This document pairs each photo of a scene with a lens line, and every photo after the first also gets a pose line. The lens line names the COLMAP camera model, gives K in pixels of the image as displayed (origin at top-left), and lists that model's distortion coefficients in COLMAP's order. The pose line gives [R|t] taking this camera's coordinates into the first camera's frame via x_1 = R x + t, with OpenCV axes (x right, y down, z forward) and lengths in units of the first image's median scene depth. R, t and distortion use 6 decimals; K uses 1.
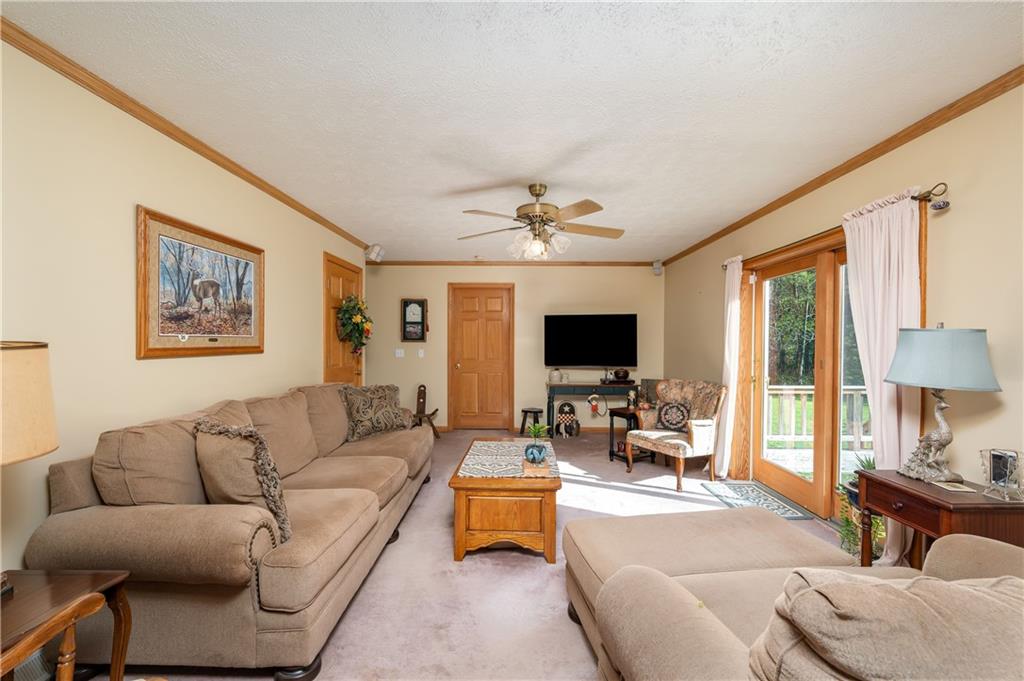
lens RADIAL K [[429.9, 0, 512.8], [0, 429.9, 343.5], [0, 0, 1]] dist [0.000431, 0.000082]
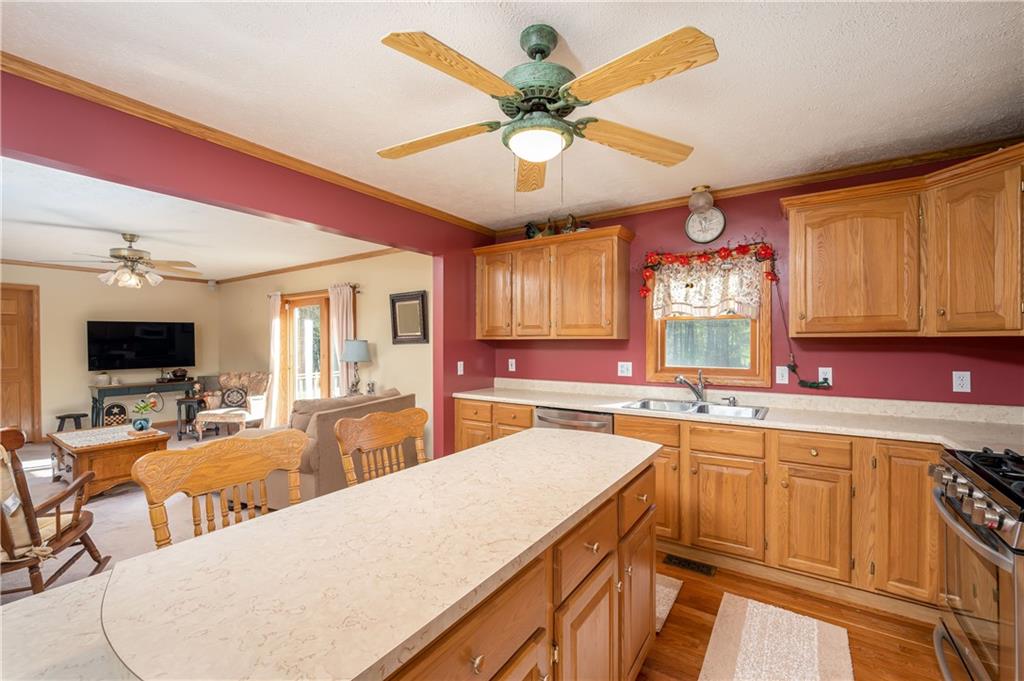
lens RADIAL K [[429.9, 0, 514.9], [0, 429.9, 344.3], [0, 0, 1]] dist [0.000431, 0.000082]
pose [[0.549309, -0.013480, 0.835511, -0.297772], [0.012770, 0.999889, 0.007736, -0.006917], [-0.835522, 0.006420, 0.549419, -0.551530]]
